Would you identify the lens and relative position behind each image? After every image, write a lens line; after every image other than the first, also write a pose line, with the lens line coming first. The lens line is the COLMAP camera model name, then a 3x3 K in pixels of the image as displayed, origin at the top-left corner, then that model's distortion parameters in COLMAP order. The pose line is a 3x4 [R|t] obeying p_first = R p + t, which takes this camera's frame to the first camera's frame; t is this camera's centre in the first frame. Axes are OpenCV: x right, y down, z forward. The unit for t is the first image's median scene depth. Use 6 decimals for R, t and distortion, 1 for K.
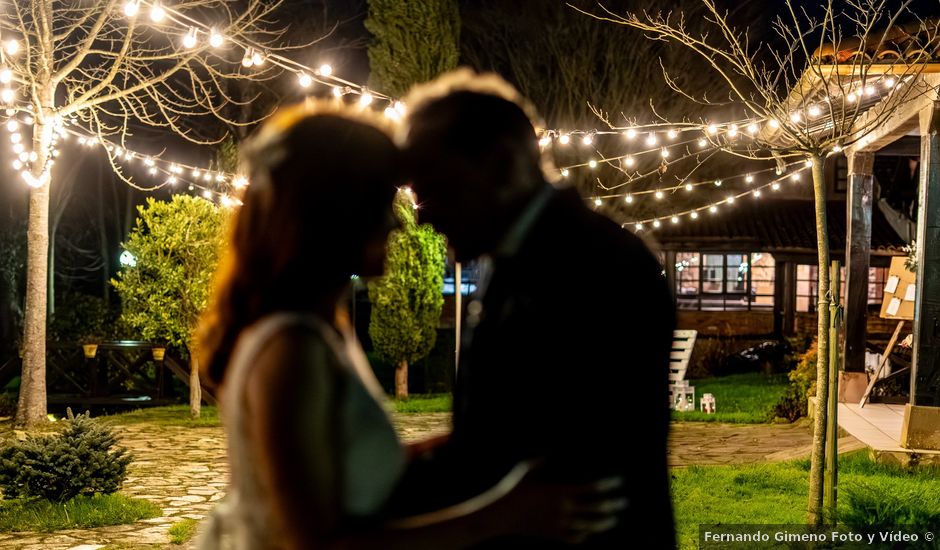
lens RADIAL K [[1568.8, 0, 470.0], [0, 1568.8, 275.0], [0, 0, 1]] dist [-0.004371, 0.140221]
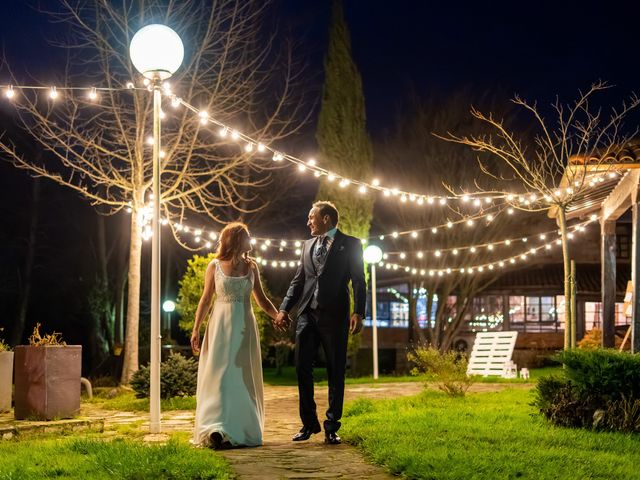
lens RADIAL K [[1138.0, 0, 320.0], [0, 1138.0, 240.0], [0, 0, 1]] dist [-0.018872, 0.116487]
pose [[0.998650, -0.015147, -0.049692, -0.004424], [0.010103, 0.994914, -0.100217, 0.063261], [0.050958, 0.099580, 0.993724, -0.249051]]
